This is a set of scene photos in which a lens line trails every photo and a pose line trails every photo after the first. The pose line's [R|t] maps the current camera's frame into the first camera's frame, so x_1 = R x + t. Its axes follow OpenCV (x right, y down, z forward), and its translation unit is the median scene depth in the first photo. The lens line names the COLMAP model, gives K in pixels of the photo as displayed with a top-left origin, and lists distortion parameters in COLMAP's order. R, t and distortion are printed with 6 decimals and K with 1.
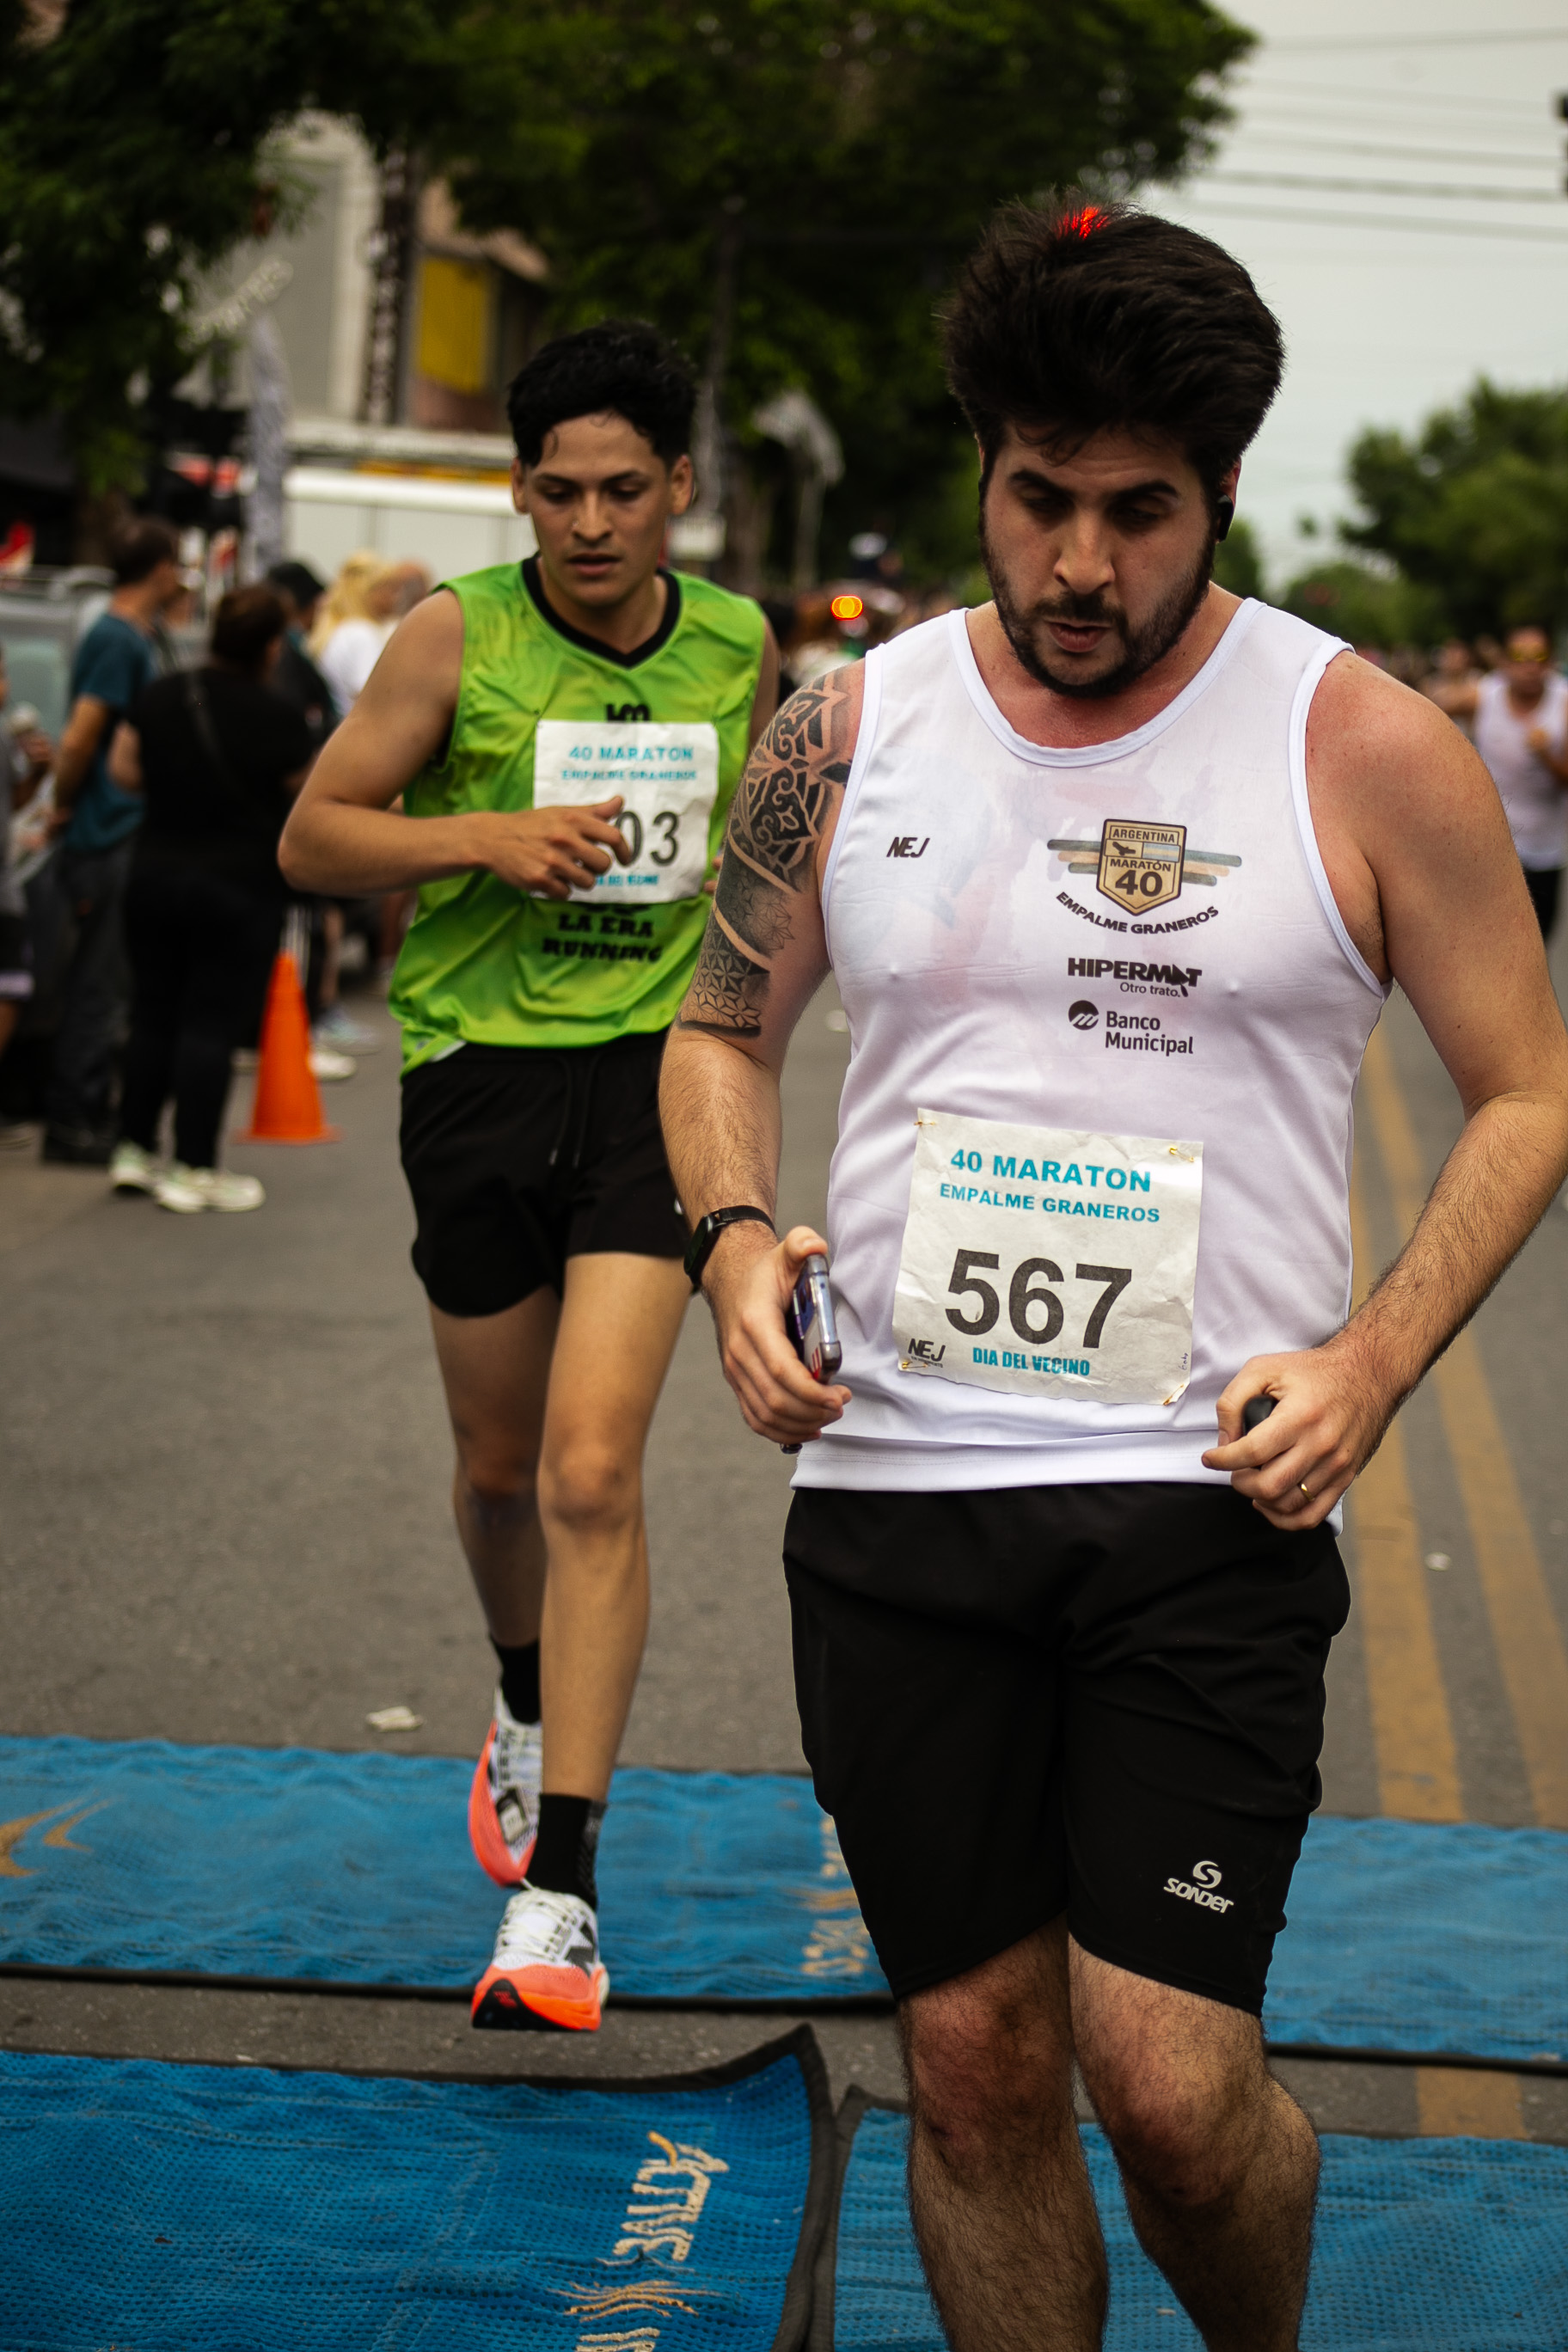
lens RADIAL K [[5258.1, 0, 783.1], [0, 5258.1, 1345.5], [0, 0, 1]] dist [-0.065042, -0.153942]
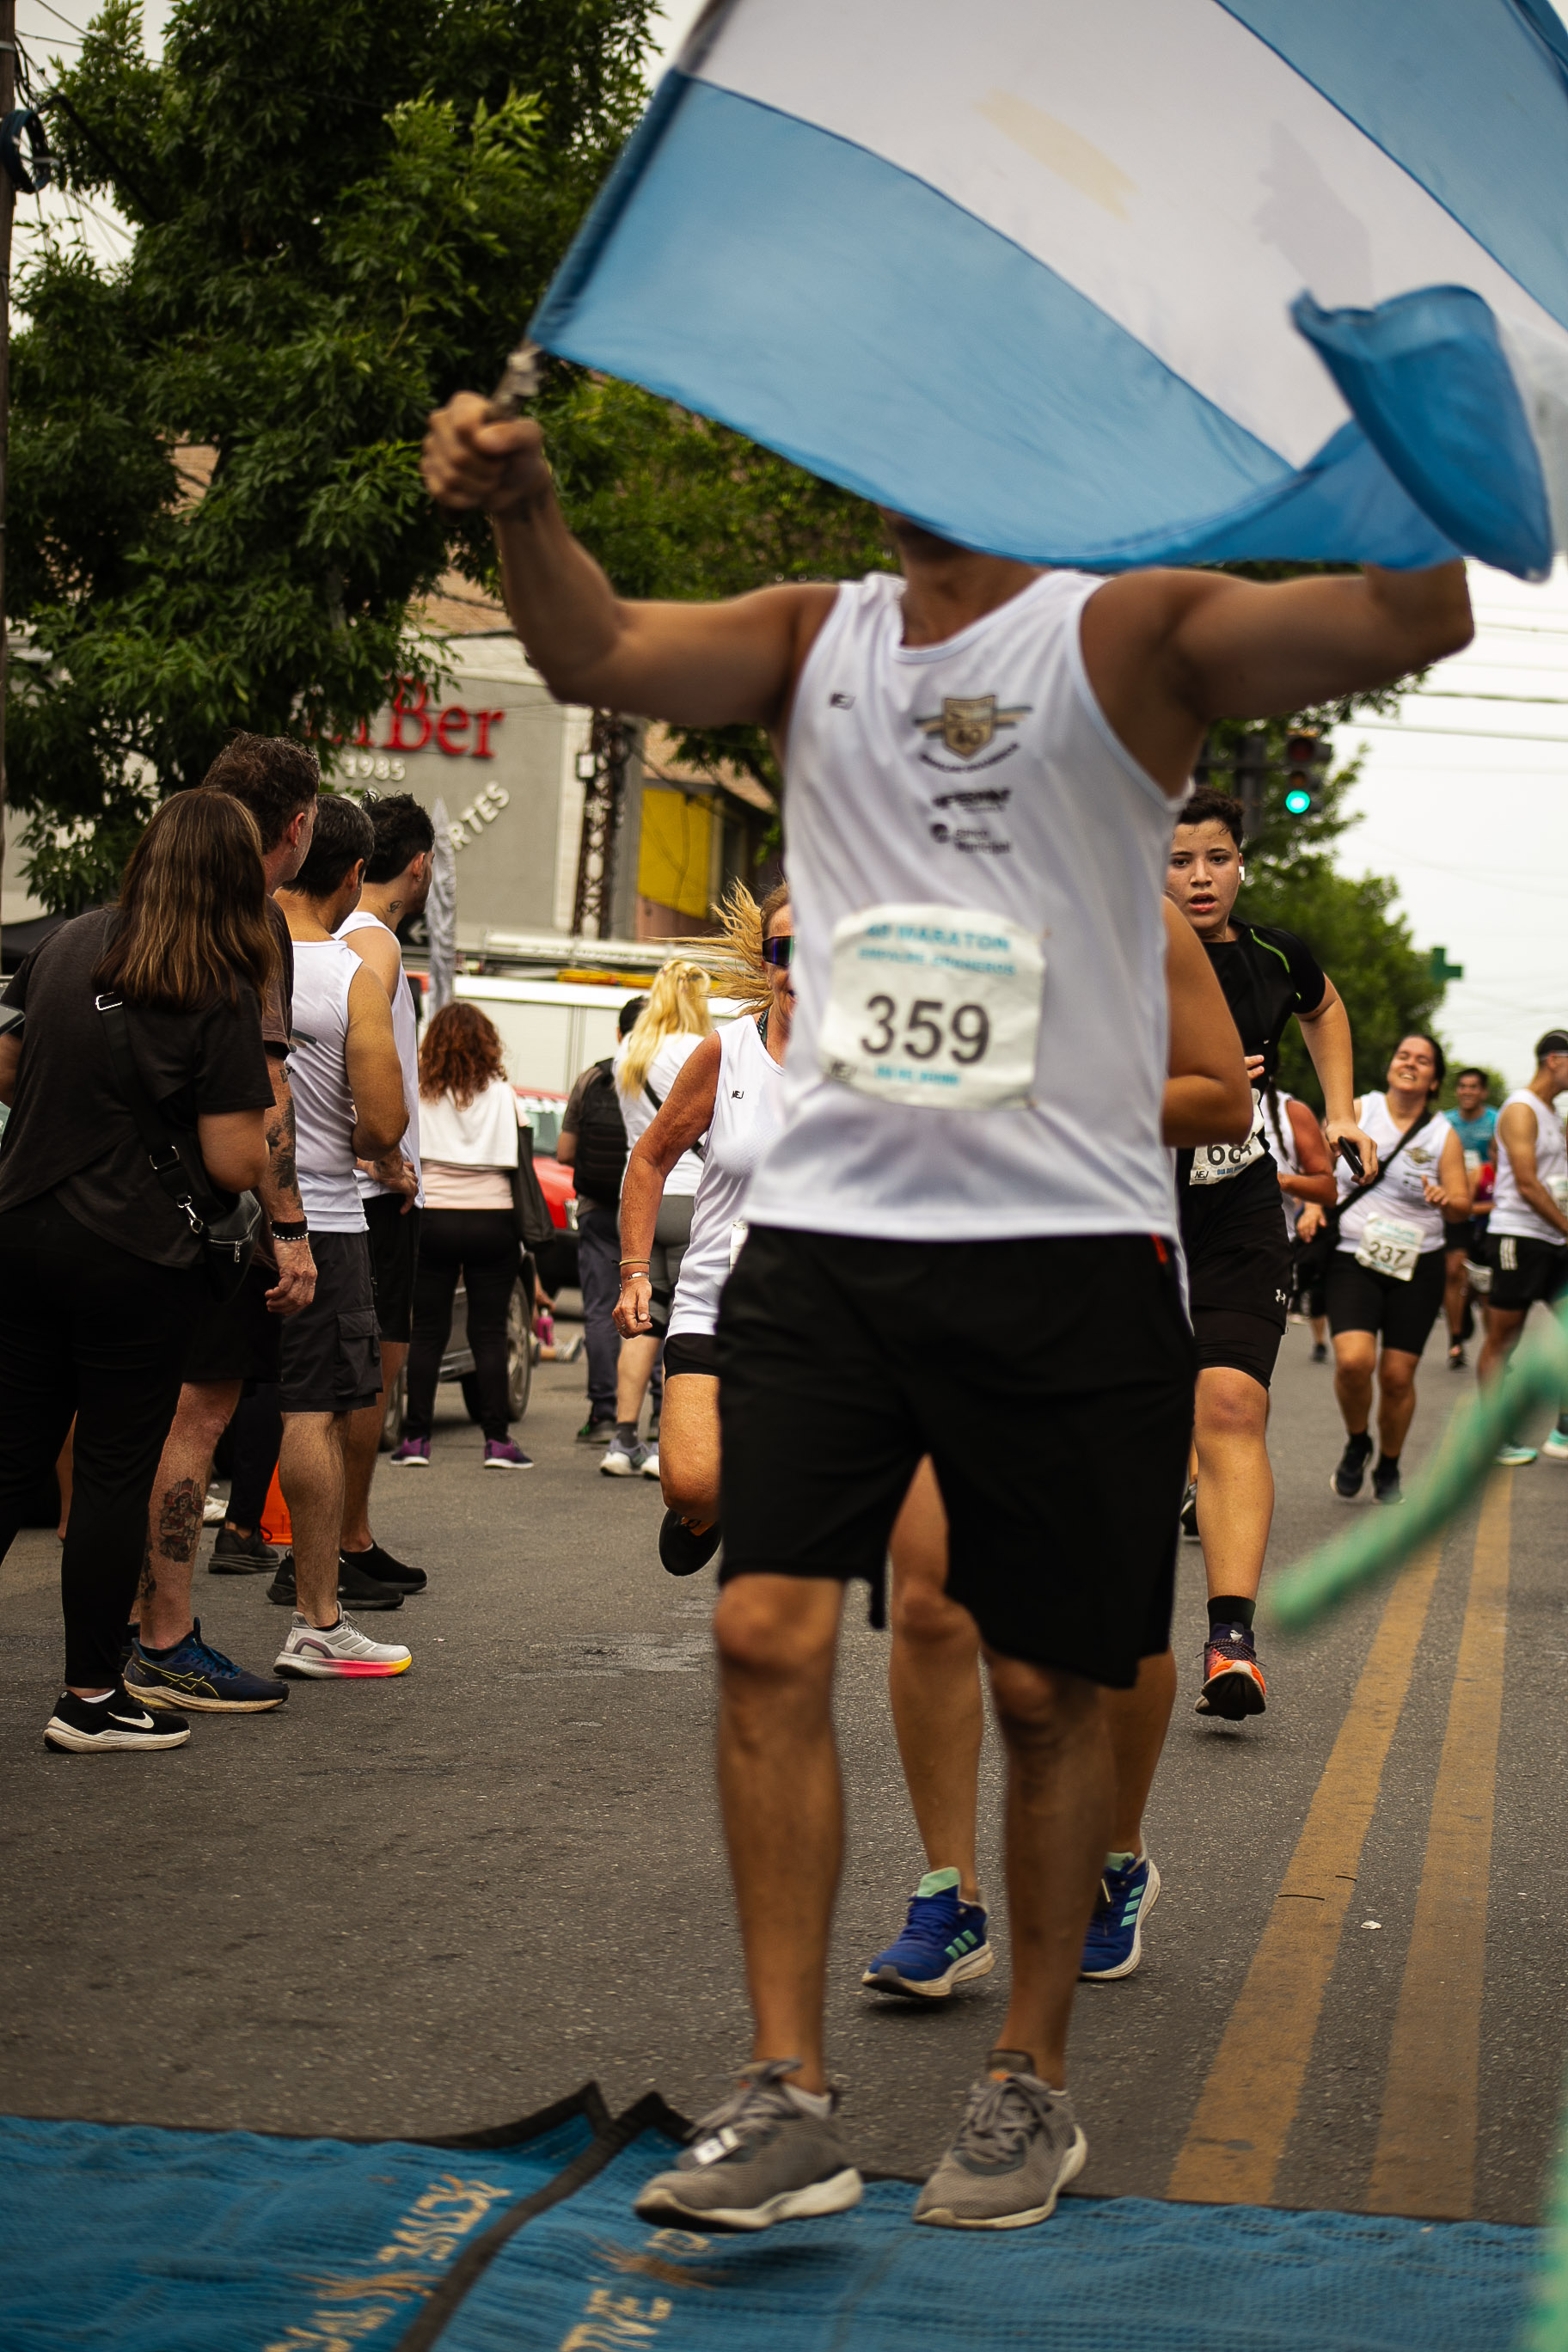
lens RADIAL K [[5123.4, 0, 784.0], [0, 5123.4, 1176.0], [0, 0, 1]] dist [-0.073027, 0.040623]
pose [[0.998506, -0.003603, -0.054519, 0.105505], [-0.003983, 0.990368, -0.138402, 0.046444], [0.054493, 0.138413, 0.988874, 0.243033]]
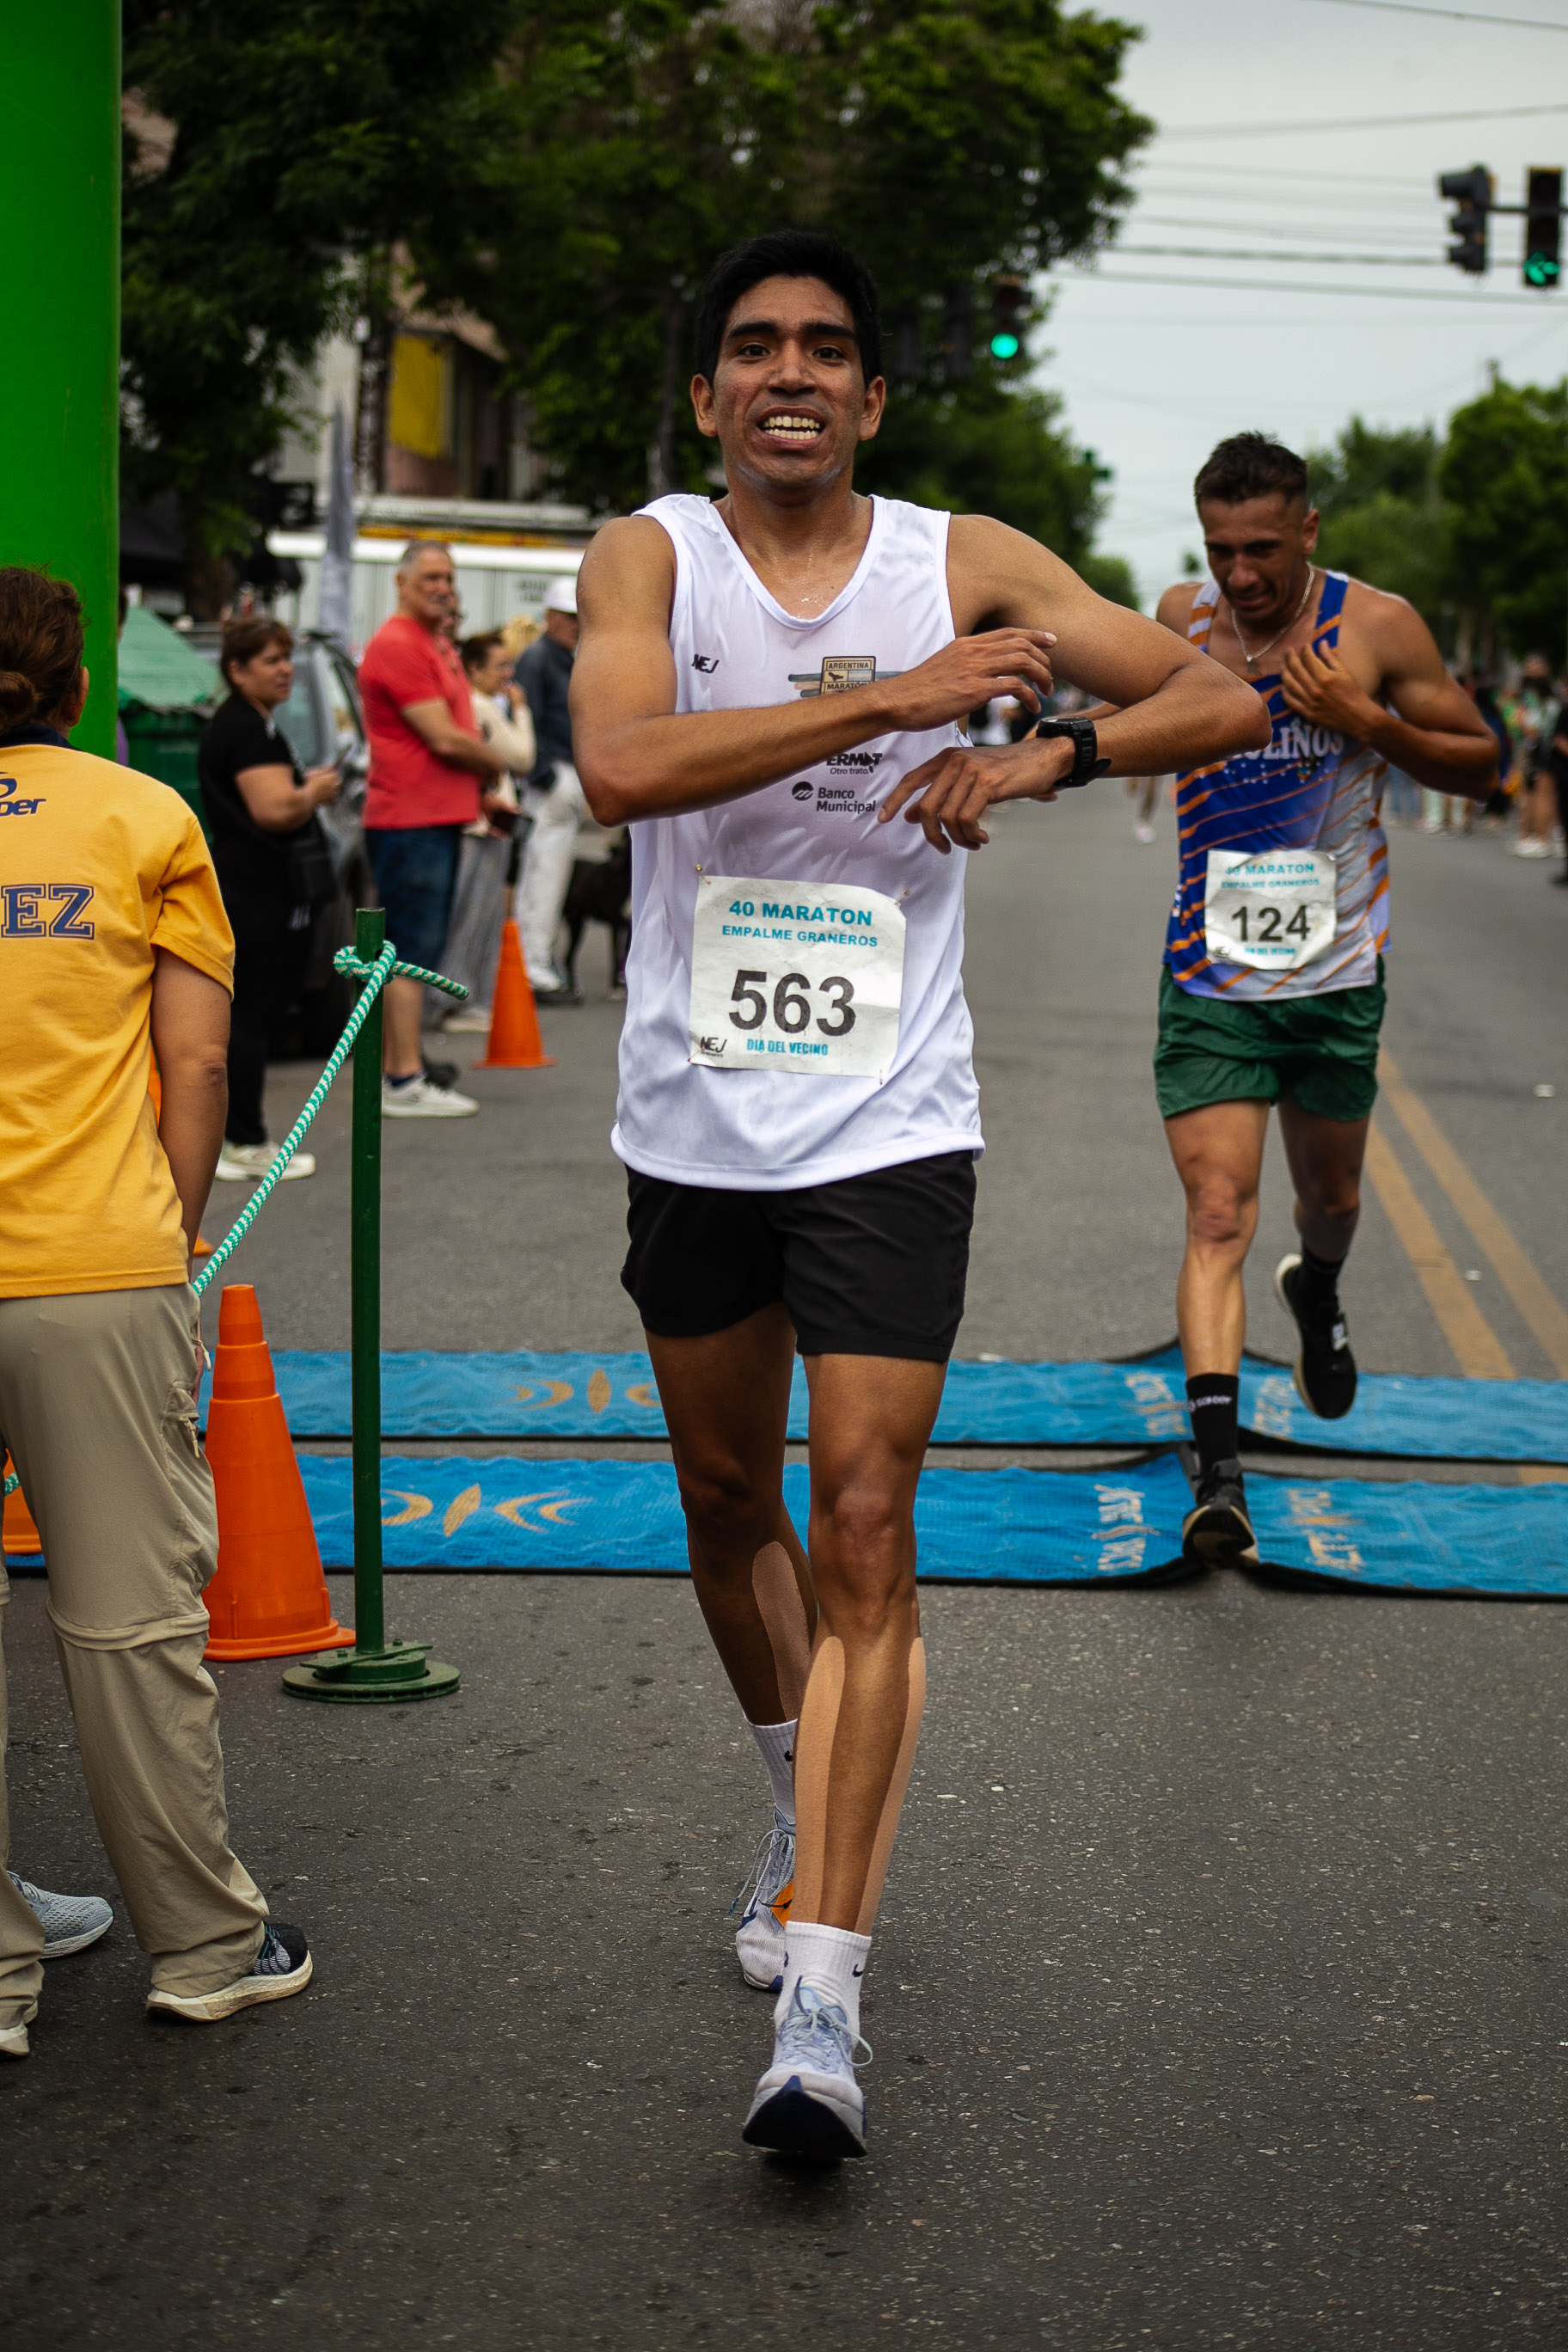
lens RADIAL K [[5224.4, 0, 784.0], [0, 5224.4, 1176.0], [0, 0, 1]] dist [-0.066530, 0.130425]
pose [[0.999459, -0.023867, 0.022627, -0.136768], [0.024746, 0.998918, -0.039385, 0.090849], [-0.021662, 0.039924, 0.998968, -0.623604]]
